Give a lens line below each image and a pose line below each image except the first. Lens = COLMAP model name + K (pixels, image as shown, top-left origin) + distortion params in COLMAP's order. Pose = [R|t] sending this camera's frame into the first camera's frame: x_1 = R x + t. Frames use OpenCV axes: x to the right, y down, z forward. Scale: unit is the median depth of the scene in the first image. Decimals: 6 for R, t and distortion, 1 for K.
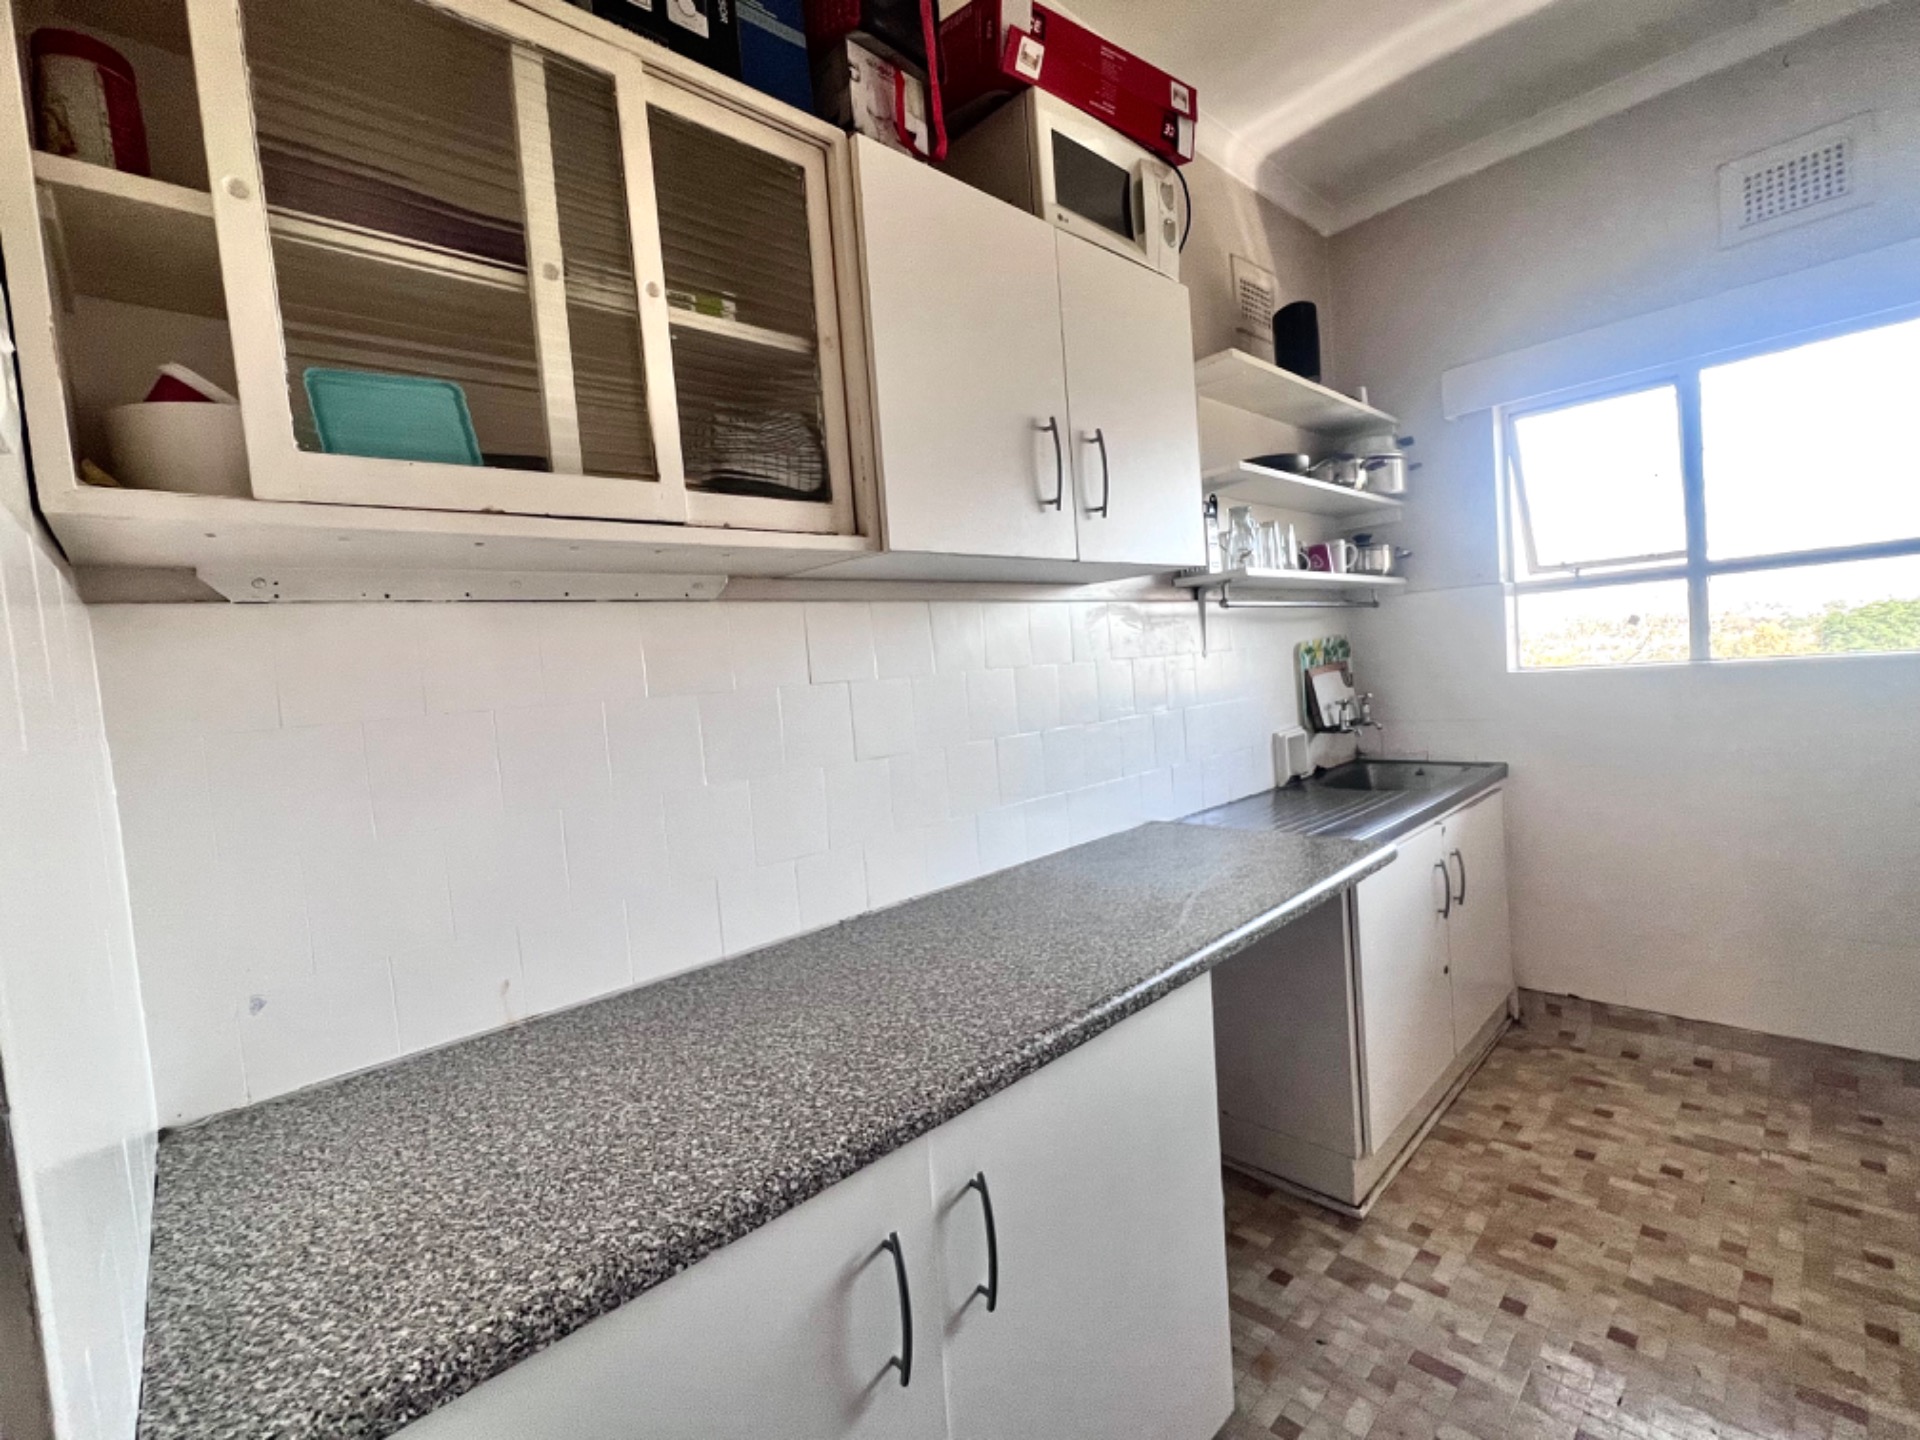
lens RADIAL K [[844.3, 0, 952.4], [0, 844.3, 714.4], [0, 0, 1]] dist [-0.007435, 0.000861]
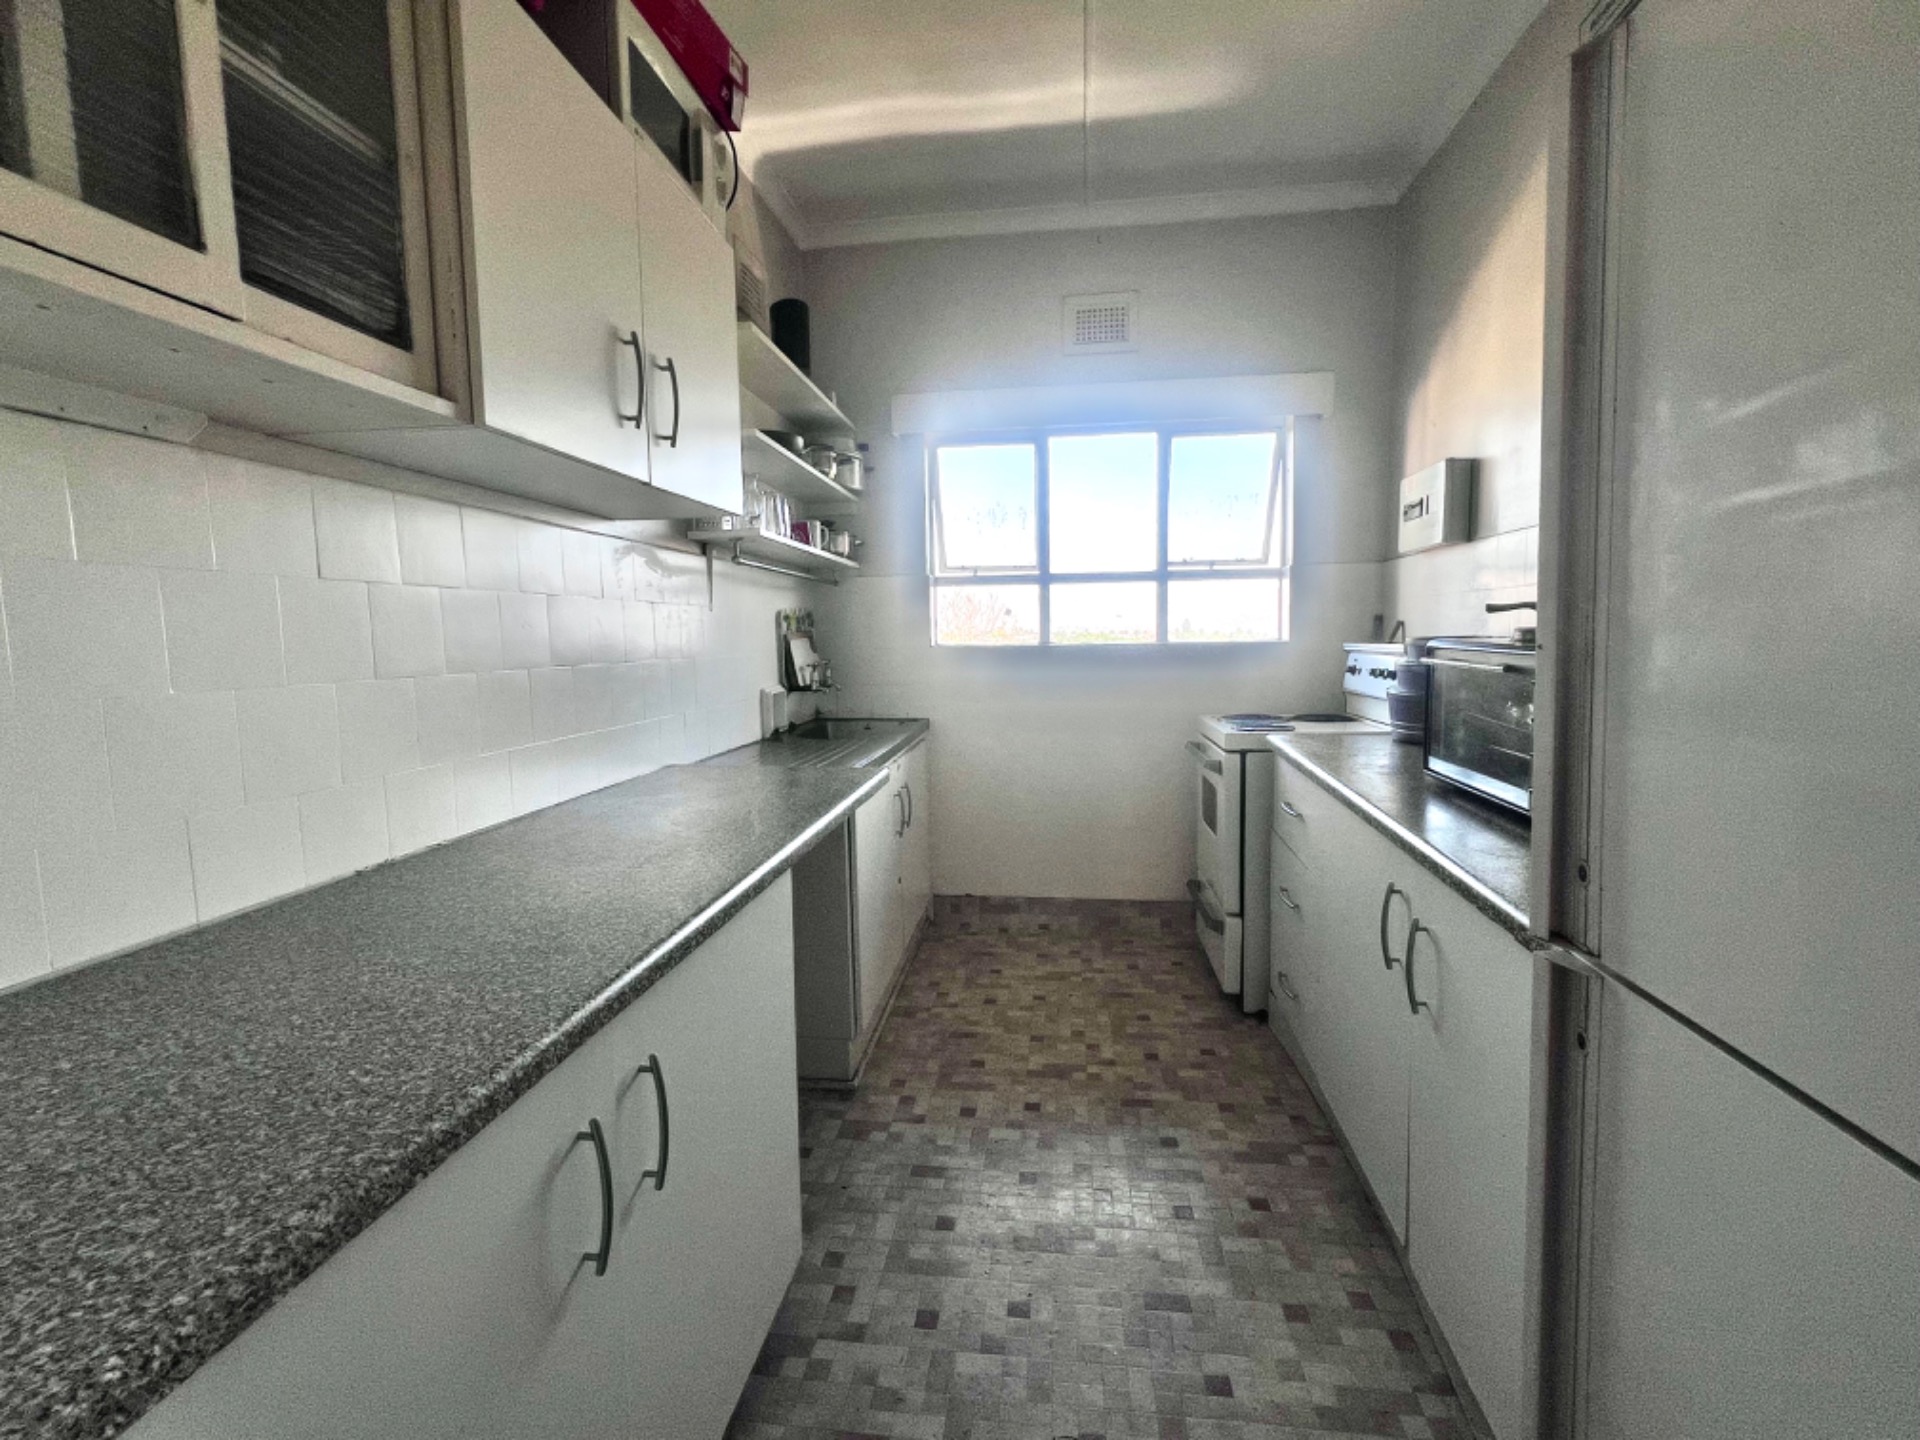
lens RADIAL K [[844.3, 0, 952.4], [0, 844.3, 714.4], [0, 0, 1]] dist [-0.007435, 0.000861]
pose [[0.771986, 0.008017, 0.635589, -0.183563], [-0.013612, 0.999900, 0.003921, 0.071937], [-0.635494, -0.011679, 0.772018, 0.001364]]
